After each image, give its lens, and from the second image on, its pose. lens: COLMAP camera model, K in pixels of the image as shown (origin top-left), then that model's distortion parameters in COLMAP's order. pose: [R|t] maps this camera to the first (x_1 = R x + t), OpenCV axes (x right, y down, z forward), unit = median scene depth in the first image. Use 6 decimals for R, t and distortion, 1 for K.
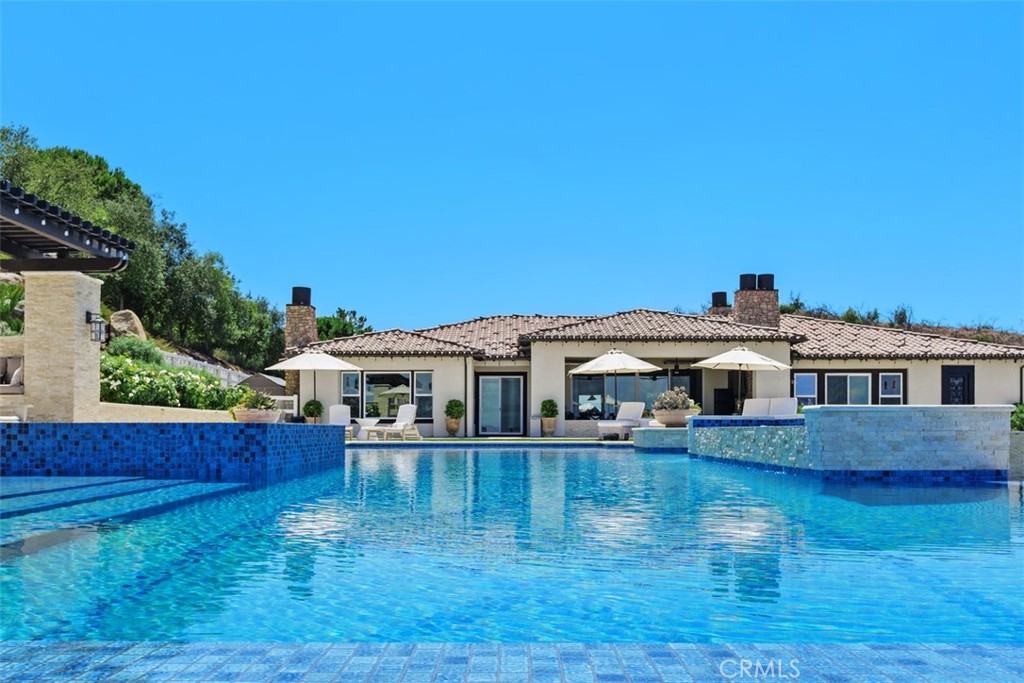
lens RADIAL K [[817.9, 0, 509.9], [0, 817.9, 424.6], [0, 0, 1]] dist [-0.000285, -0.004319]
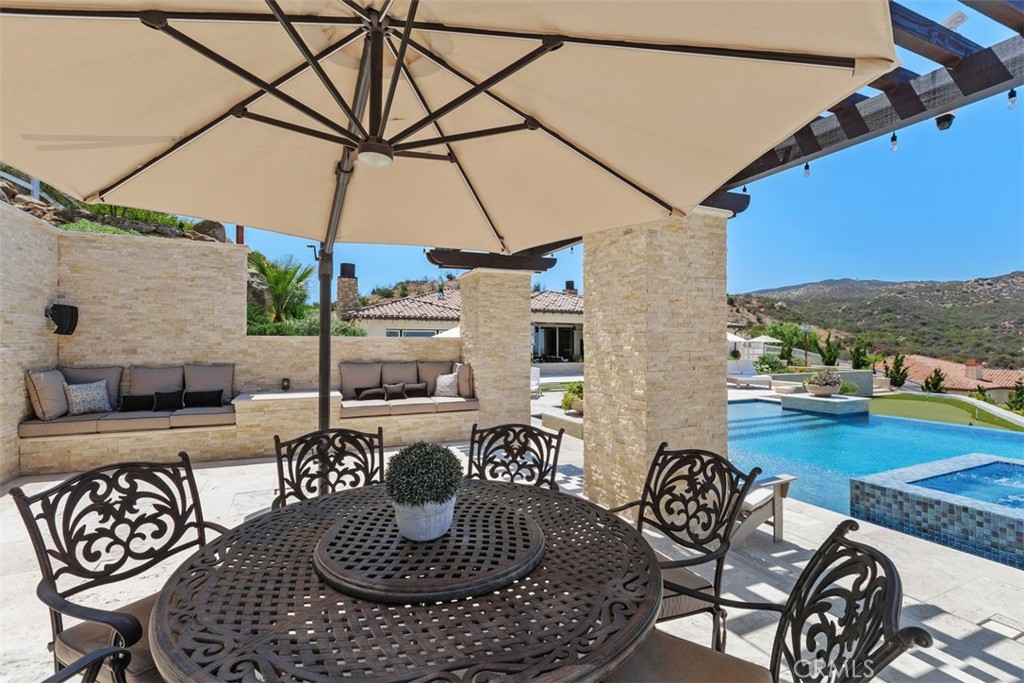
lens RADIAL K [[461.4, 0, 512.0], [0, 461.4, 341.5], [0, 0, 1]] dist [0.000305, -0.000147]
pose [[0.904000, 0.001755, 0.427529, -0.771391], [-0.002743, 0.999995, 0.001696, -0.110111], [-0.427523, -0.002706, 0.904000, 0.543416]]
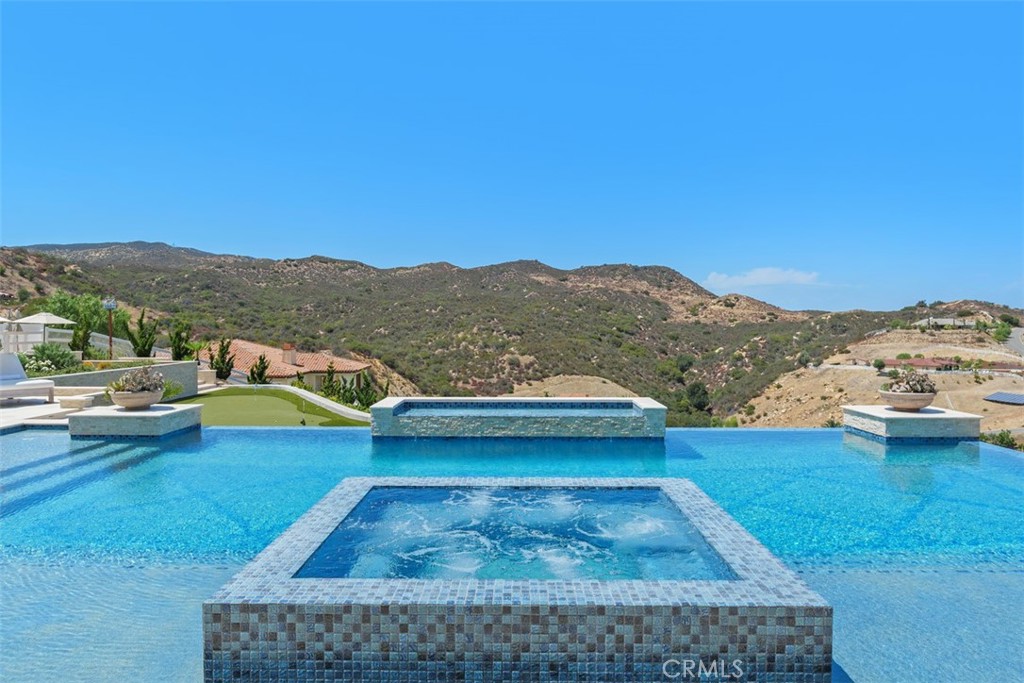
lens RADIAL K [[644.3, 0, 512.0], [0, 644.3, 341.5], [0, 0, 1]] dist [-0.009758, -0.002340]
pose [[0.002748, -0.023188, 0.999727, -0.613825], [-0.008596, 0.999694, 0.023211, -0.108099], [-0.999959, -0.008657, 0.002548, 0.642141]]
